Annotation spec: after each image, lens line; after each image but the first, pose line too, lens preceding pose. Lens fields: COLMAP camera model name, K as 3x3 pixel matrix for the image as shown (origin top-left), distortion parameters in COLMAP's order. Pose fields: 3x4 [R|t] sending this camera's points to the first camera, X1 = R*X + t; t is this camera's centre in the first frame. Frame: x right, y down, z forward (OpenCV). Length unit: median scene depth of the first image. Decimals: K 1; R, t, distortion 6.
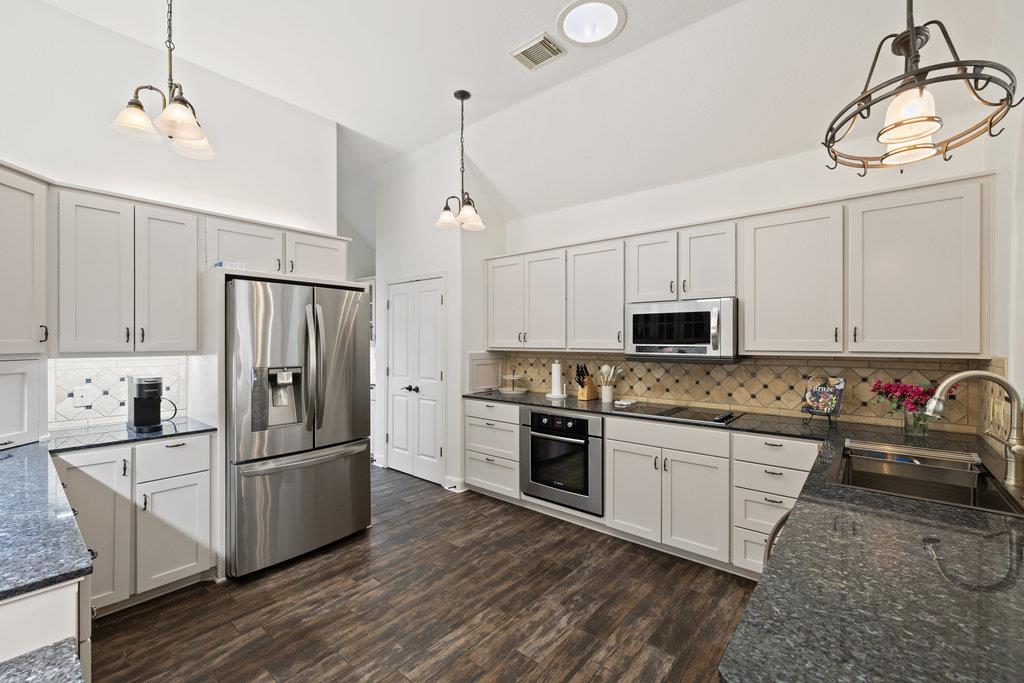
lens RADIAL K [[426.1, 0, 508.2], [0, 426.1, 340.8], [0, 0, 1]] dist [0.002079, -0.000165]
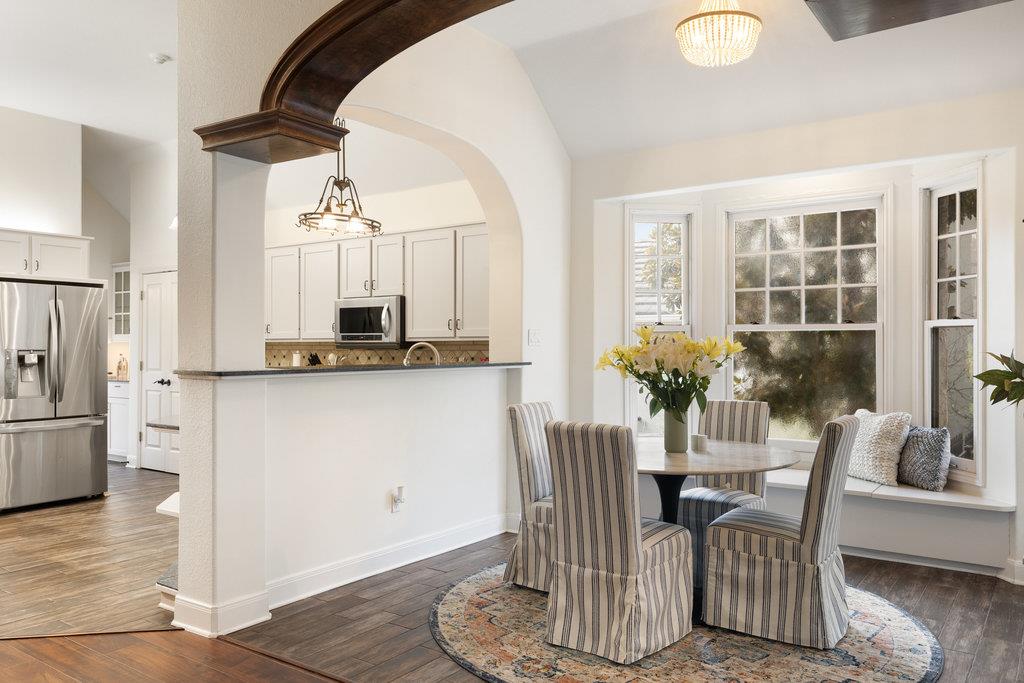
lens RADIAL K [[778.2, 0, 512.5], [0, 778.2, 343.8], [0, 0, 1]] dist [-0.020969, 0.001638]
pose [[0.996314, -0.000406, 0.085782, 0.625266], [0.000616, 0.999997, -0.002419, 0.044262], [-0.085781, 0.002463, 0.996311, -1.251640]]
